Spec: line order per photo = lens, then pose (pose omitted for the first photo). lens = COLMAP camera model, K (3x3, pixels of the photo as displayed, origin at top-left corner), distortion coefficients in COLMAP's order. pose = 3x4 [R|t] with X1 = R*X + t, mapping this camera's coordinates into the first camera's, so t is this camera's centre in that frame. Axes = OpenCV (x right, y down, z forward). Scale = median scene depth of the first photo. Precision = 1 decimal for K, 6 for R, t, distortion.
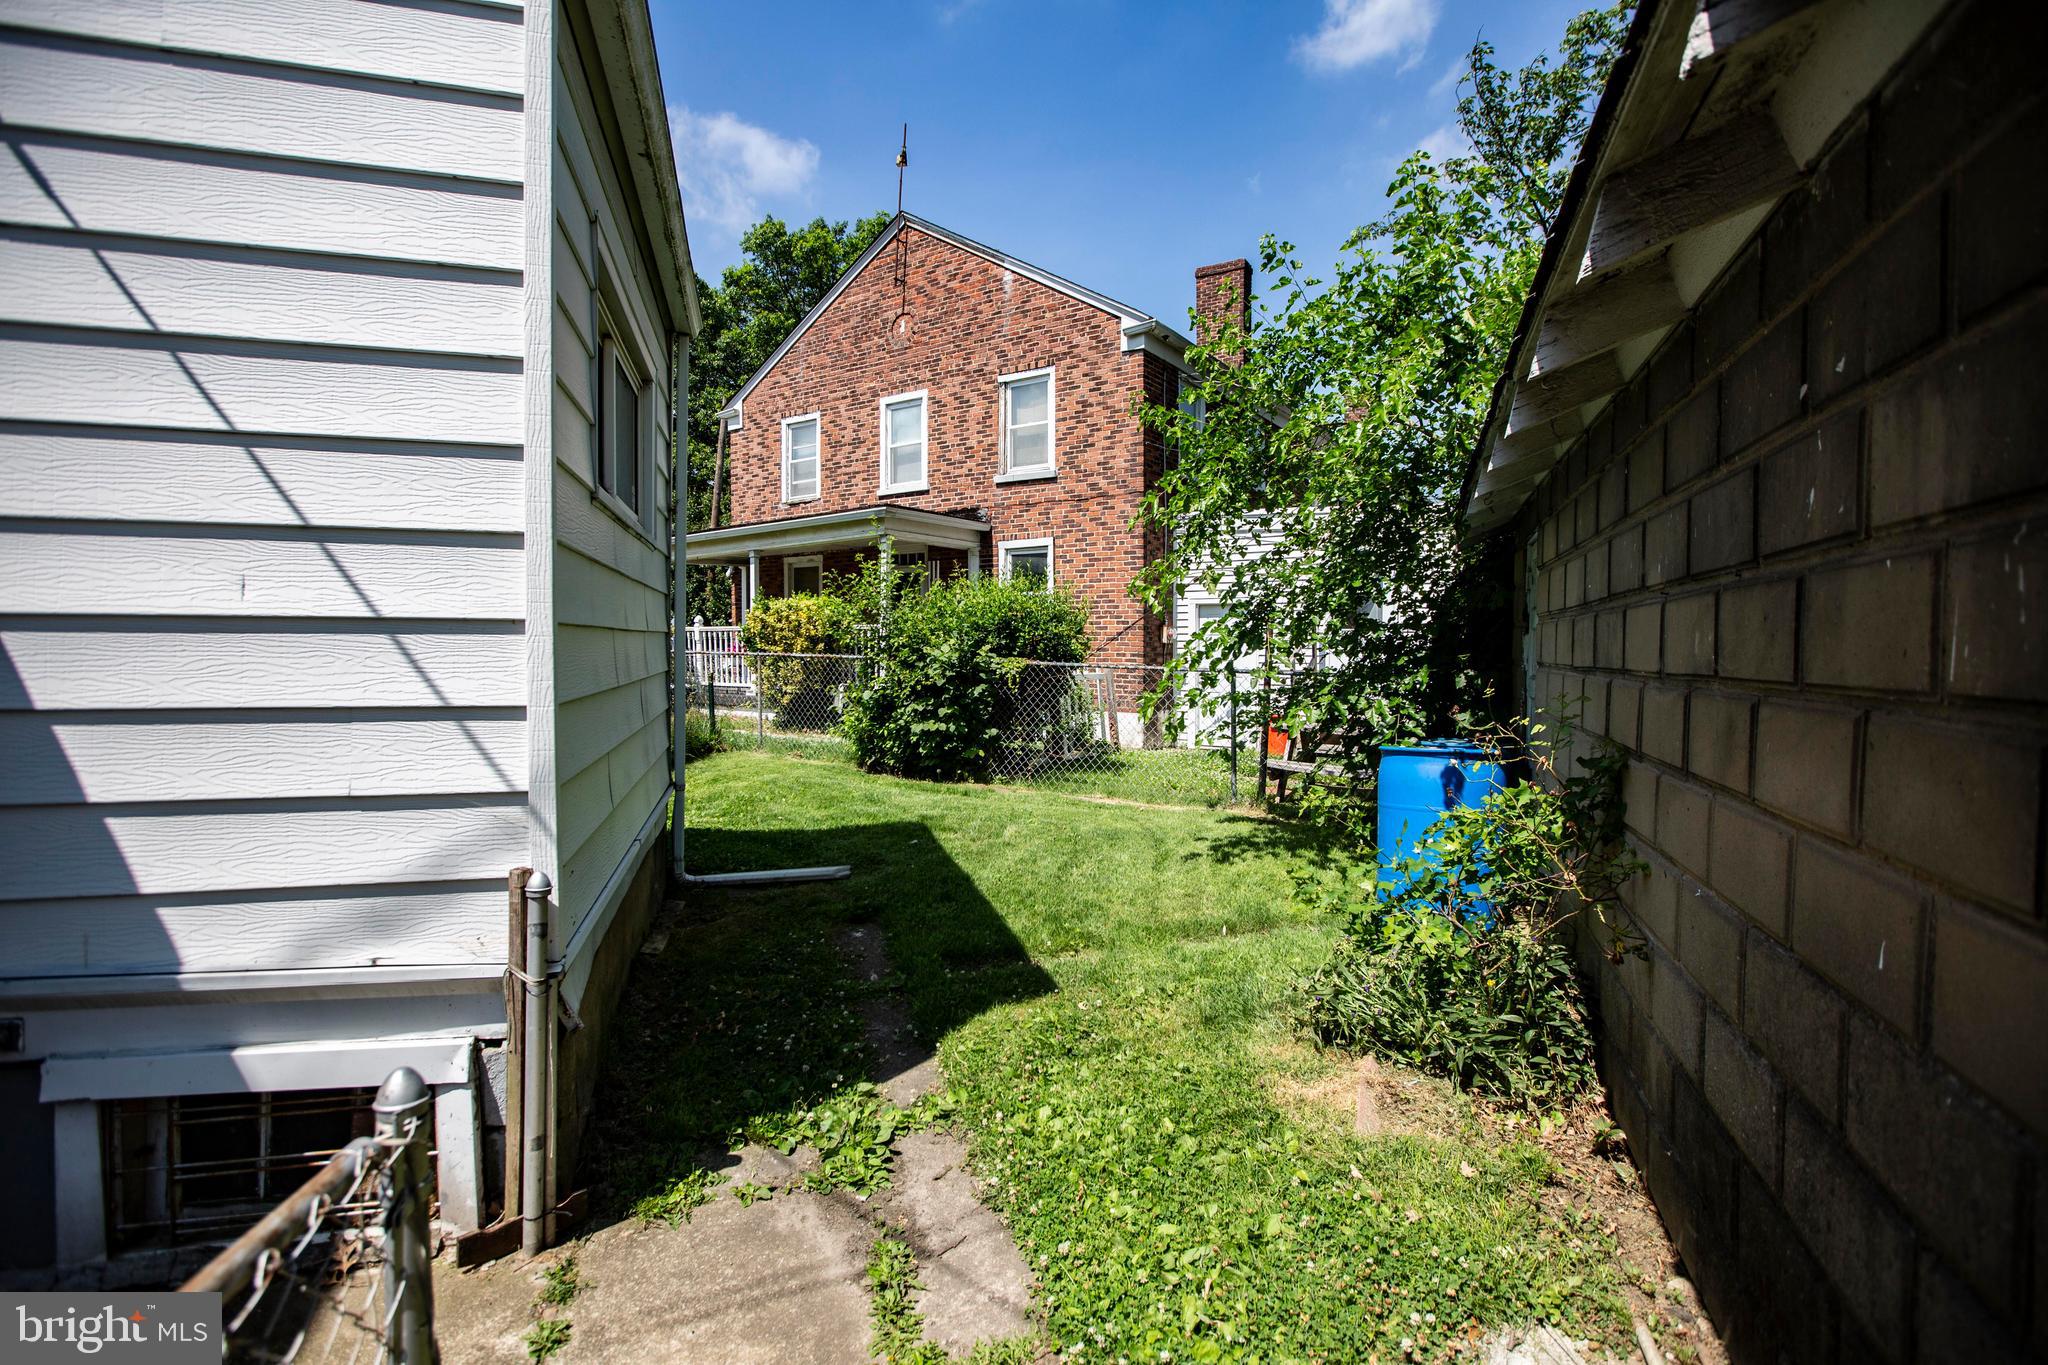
lens RADIAL K [[937.4, 0, 1029.1], [0, 937.4, 672.1], [0, 0, 1]] dist [-0.049290, 0.018697]
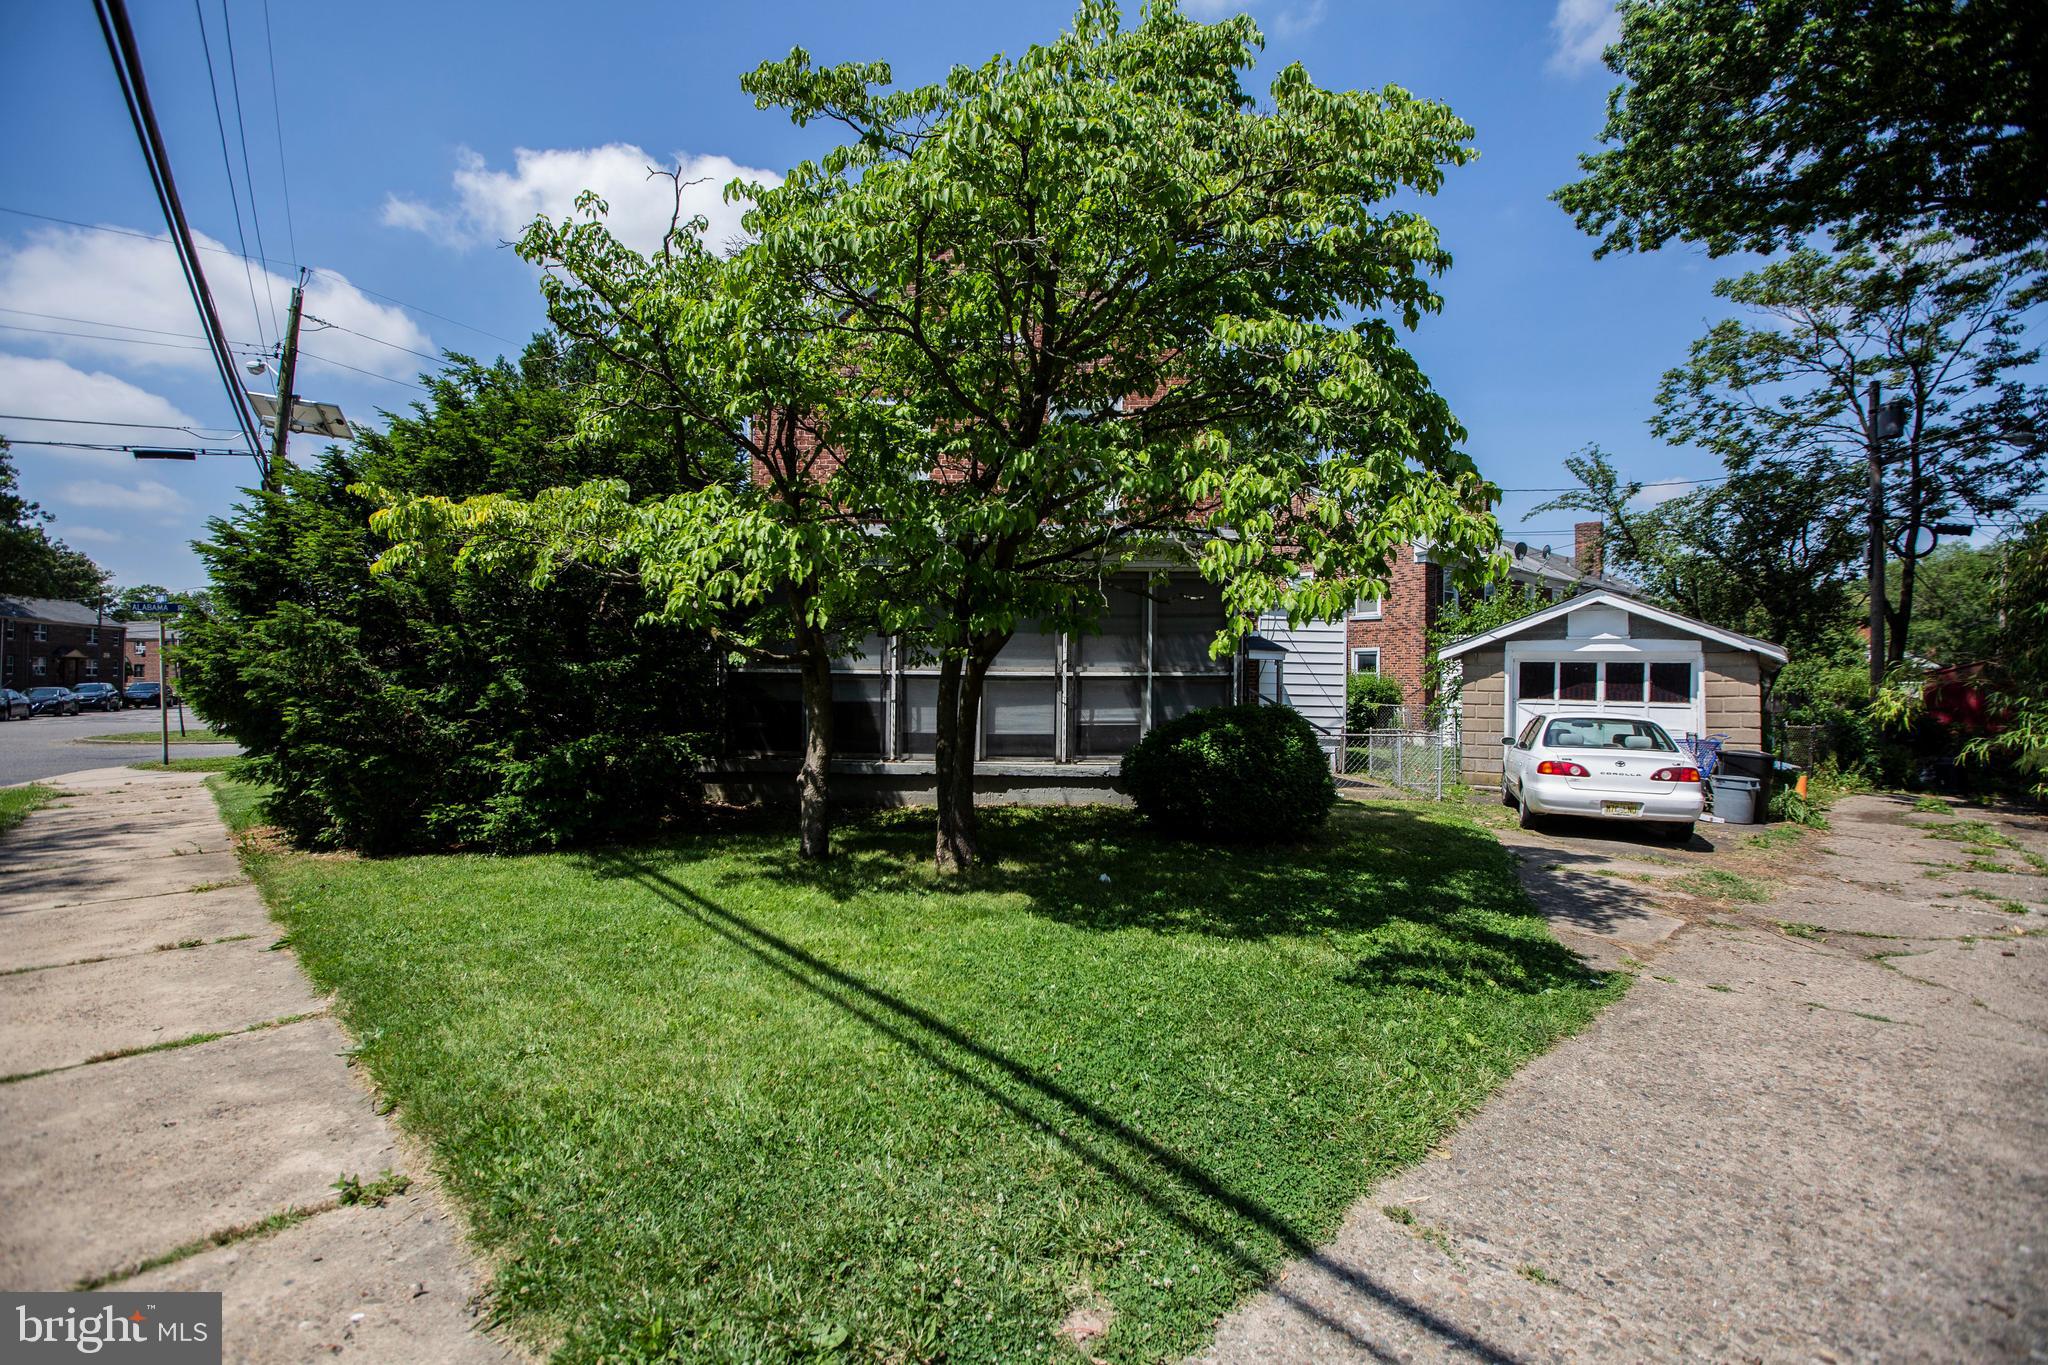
lens RADIAL K [[937.4, 0, 1029.1], [0, 937.4, 672.1], [0, 0, 1]] dist [-0.049290, 0.018697]
pose [[0.960001, 0.005559, -0.279941, -0.151066], [-0.020170, 0.998578, -0.049338, 0.033176], [0.279269, 0.053011, 0.958749, -1.278713]]
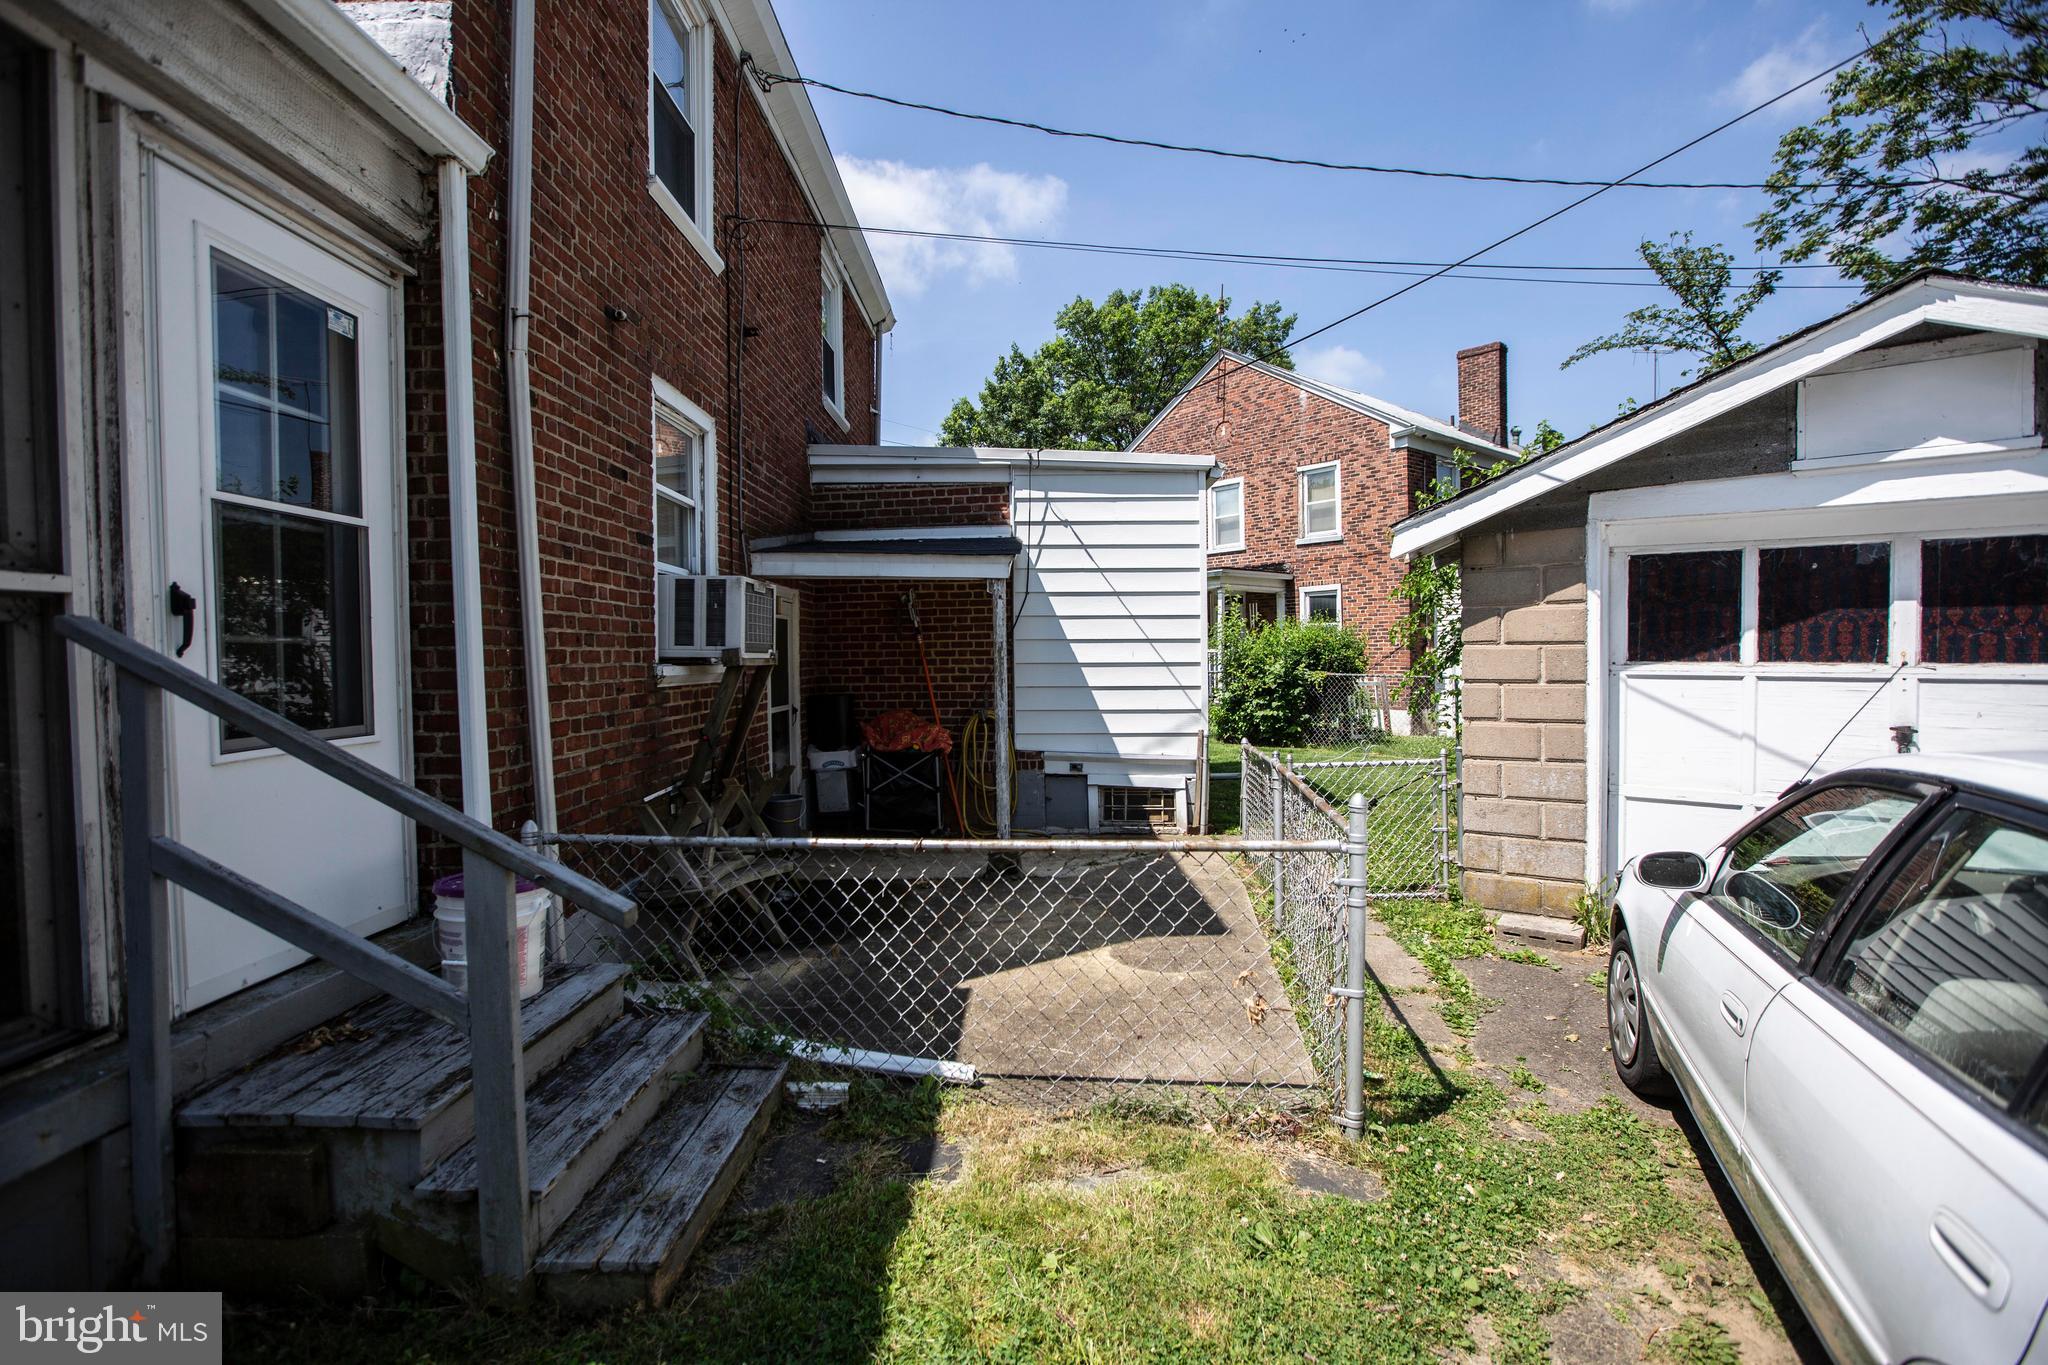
lens RADIAL K [[937.4, 0, 1029.1], [0, 937.4, 672.1], [0, 0, 1]] dist [-0.049290, 0.018697]
pose [[0.957767, -0.009858, -0.287377, -0.021587], [0.005414, 0.999853, -0.016253, 0.006570], [0.287495, 0.014010, 0.957680, -0.463772]]
